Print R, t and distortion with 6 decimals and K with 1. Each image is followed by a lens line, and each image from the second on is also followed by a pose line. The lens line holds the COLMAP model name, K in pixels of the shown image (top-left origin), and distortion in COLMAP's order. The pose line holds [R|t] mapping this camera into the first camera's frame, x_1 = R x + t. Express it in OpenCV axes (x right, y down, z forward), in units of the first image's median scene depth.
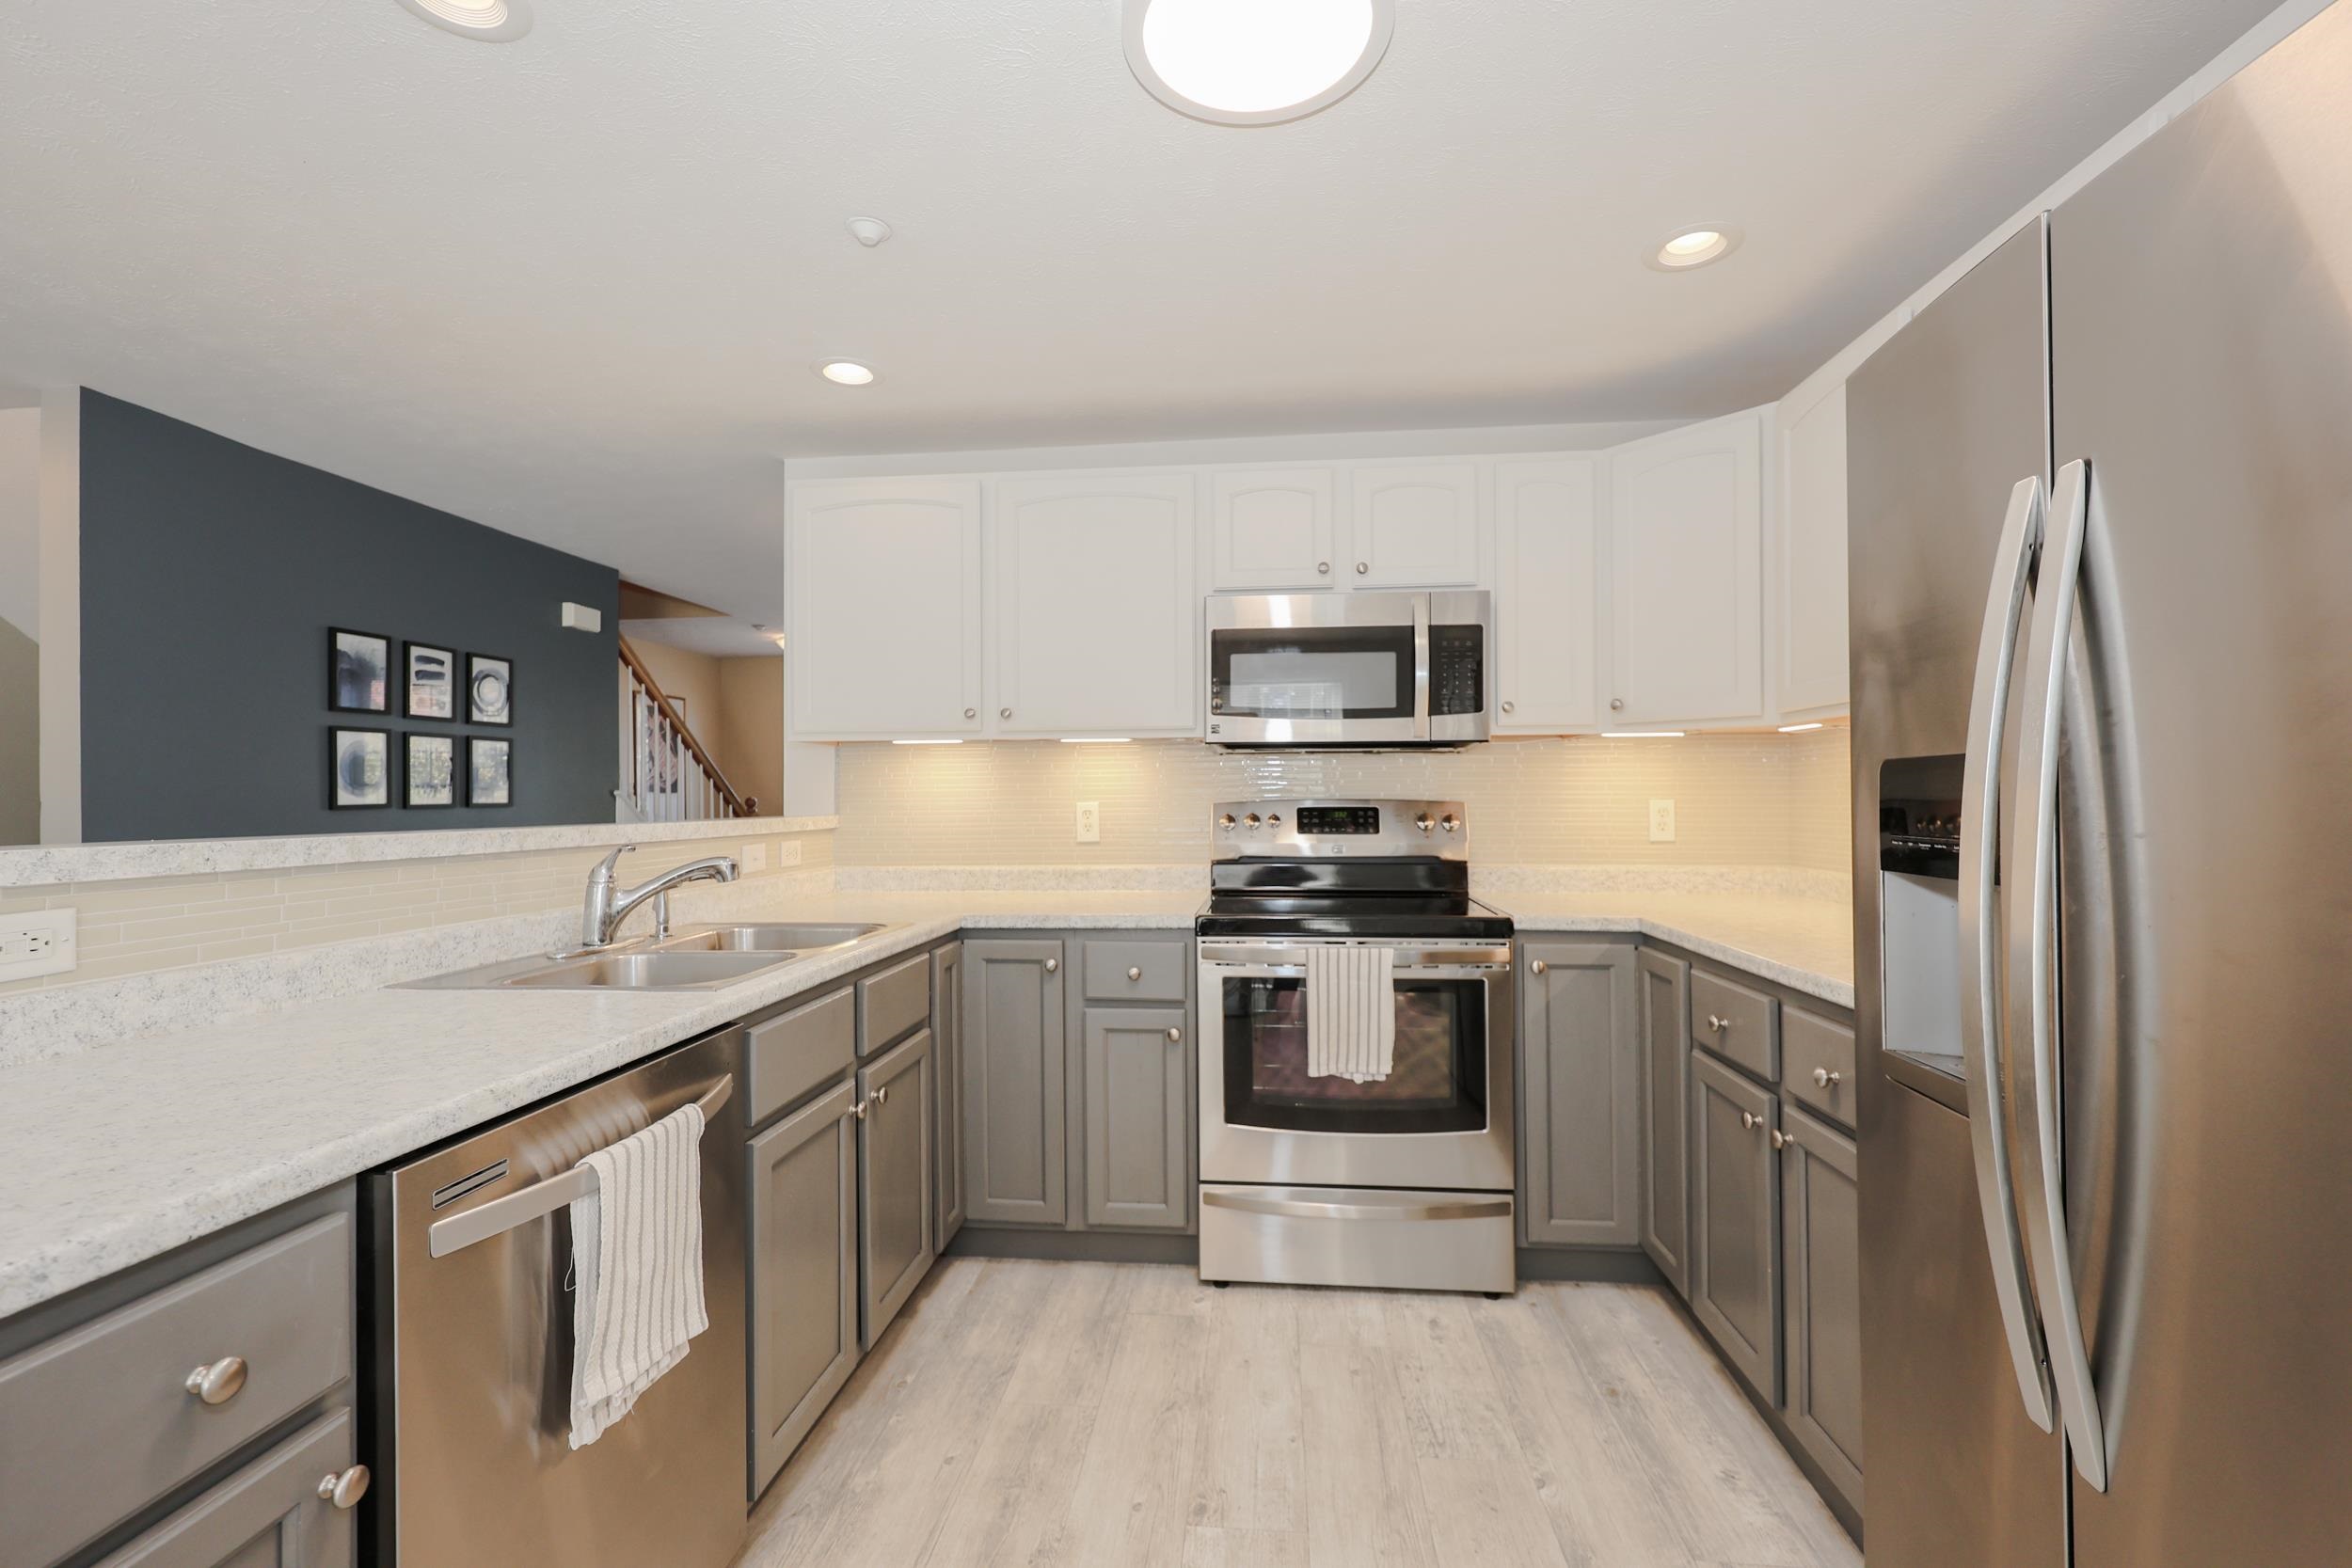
lens RADIAL K [[958.2, 0, 1275.6], [0, 958.2, 798.5], [0, 0, 1]] dist [0.003327, 0.000652]
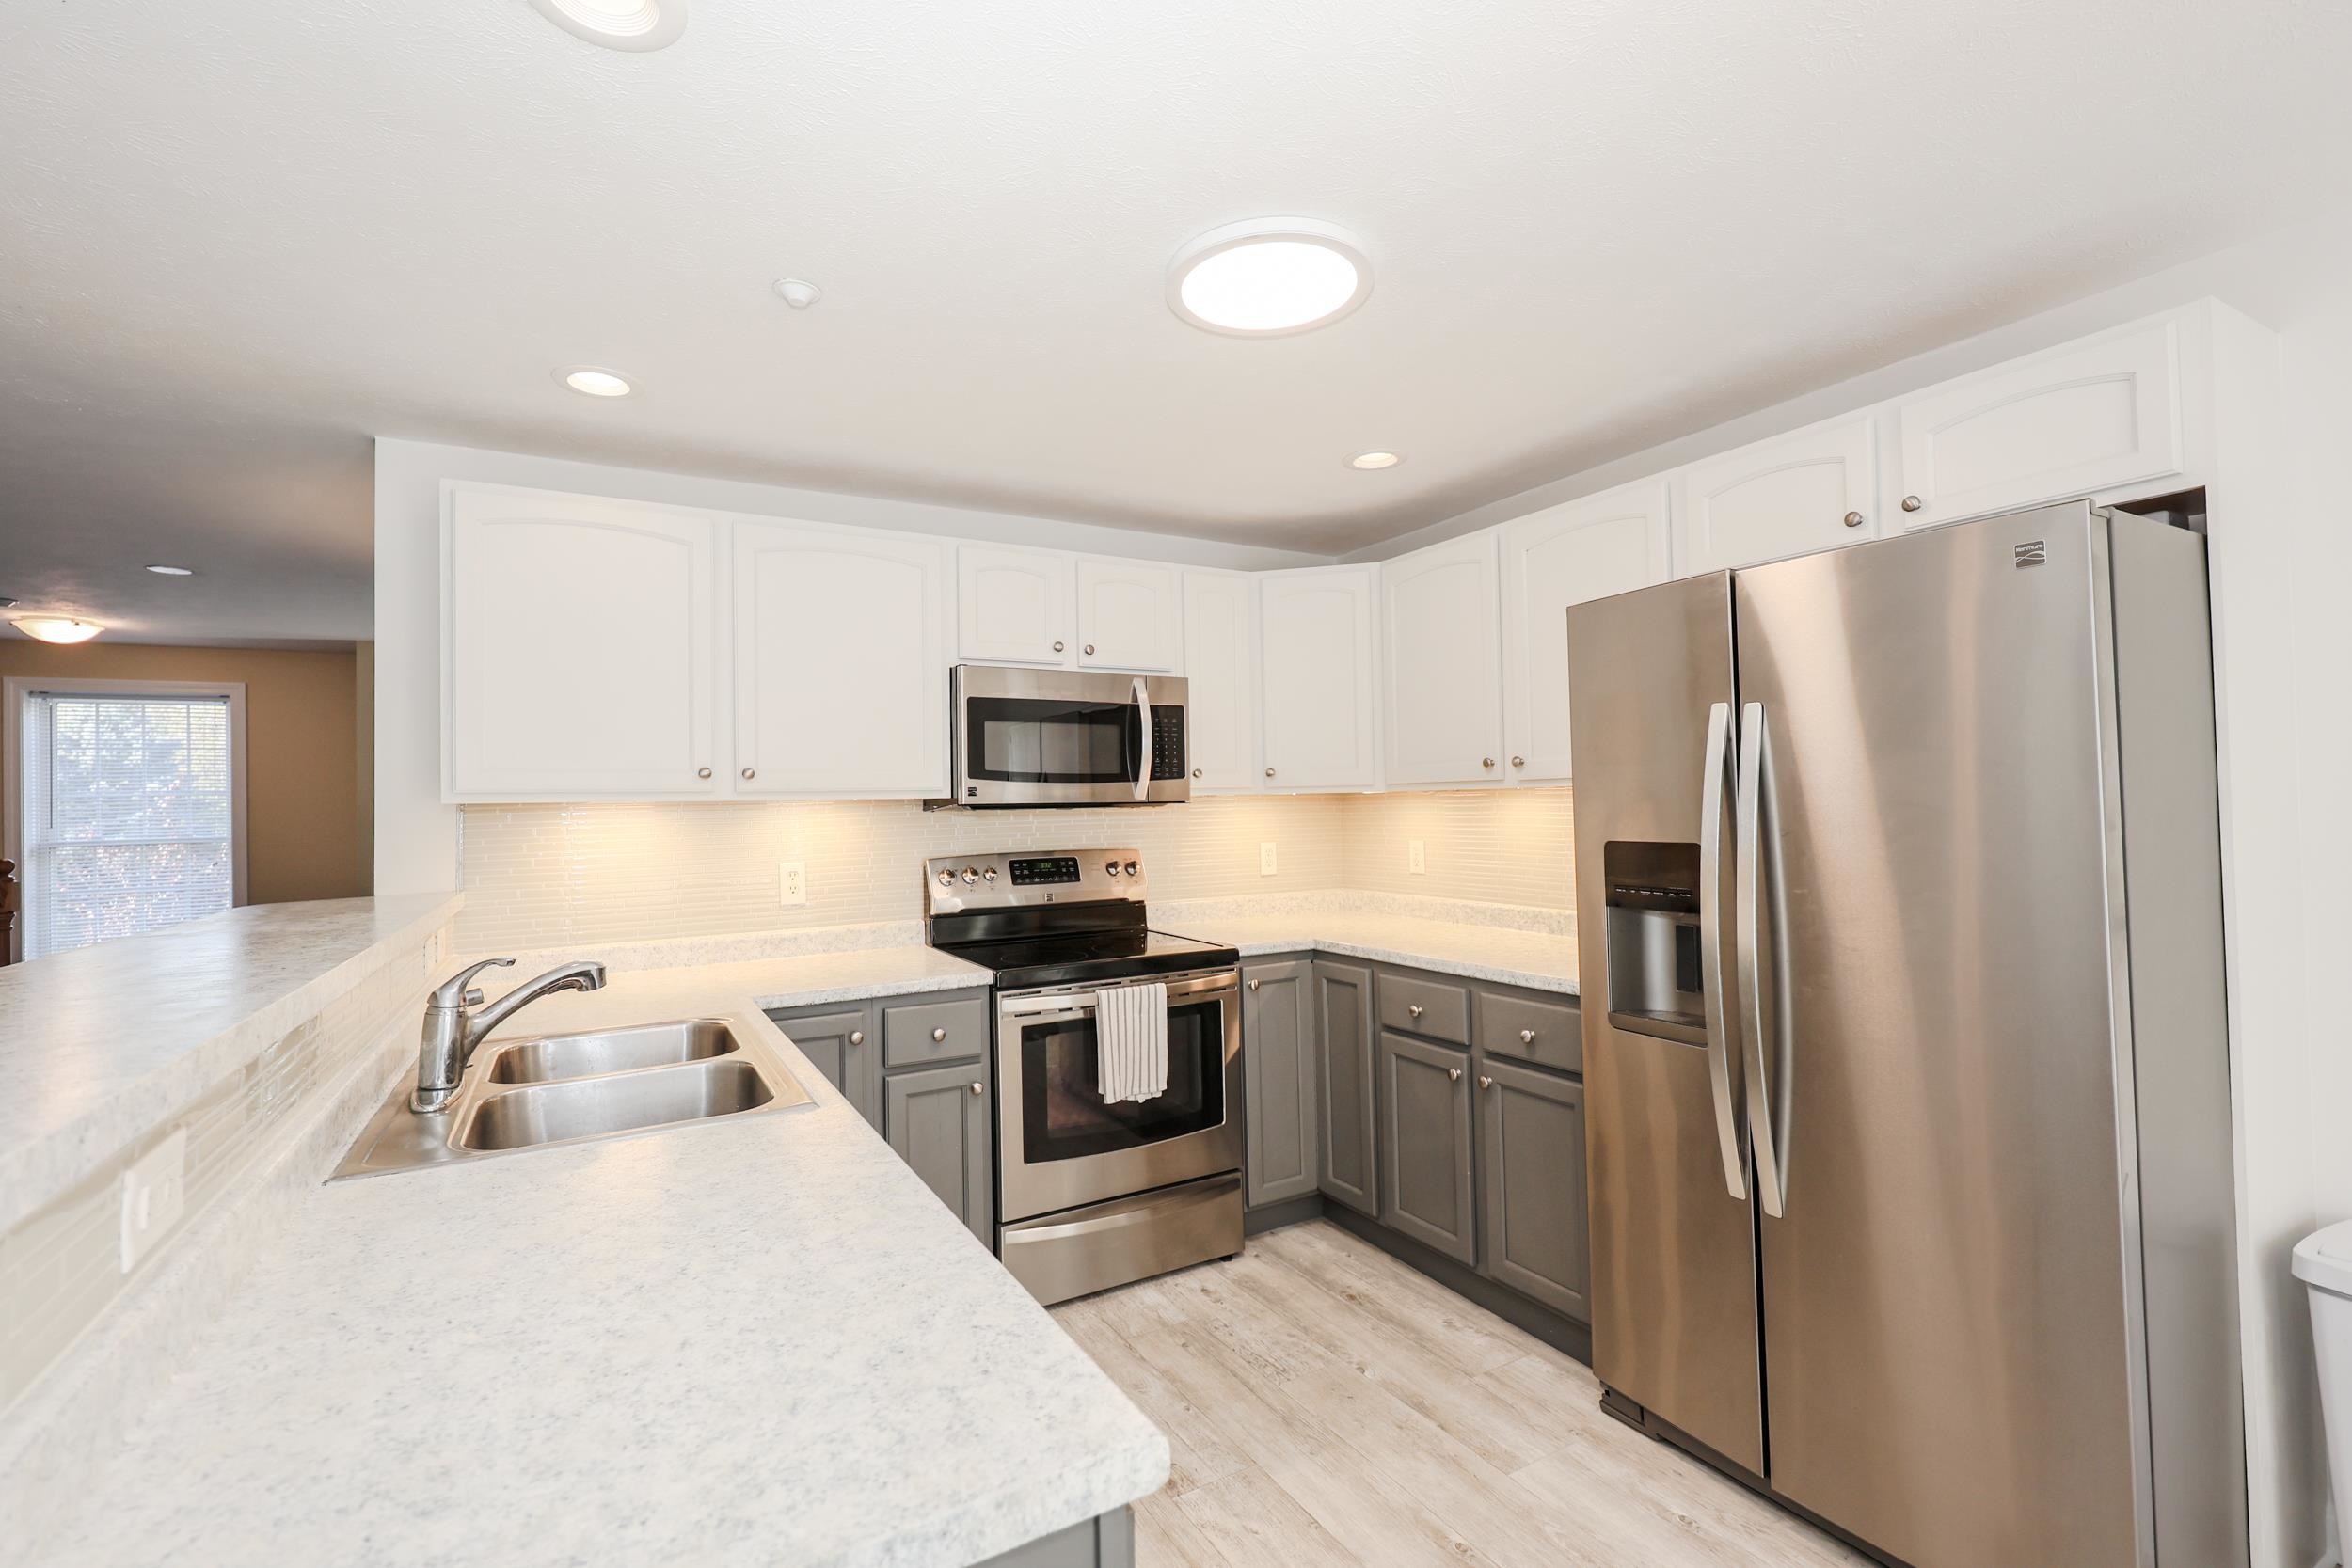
lens RADIAL K [[958.2, 0, 1161.5], [0, 958.2, 787.7], [0, 0, 1]] dist [0.003327, 0.000652]
pose [[0.835388, 0.002085, 0.549656, -0.512938], [0.011827, 0.999693, -0.021767, -0.056378], [-0.549533, 0.024685, 0.835107, 0.007372]]
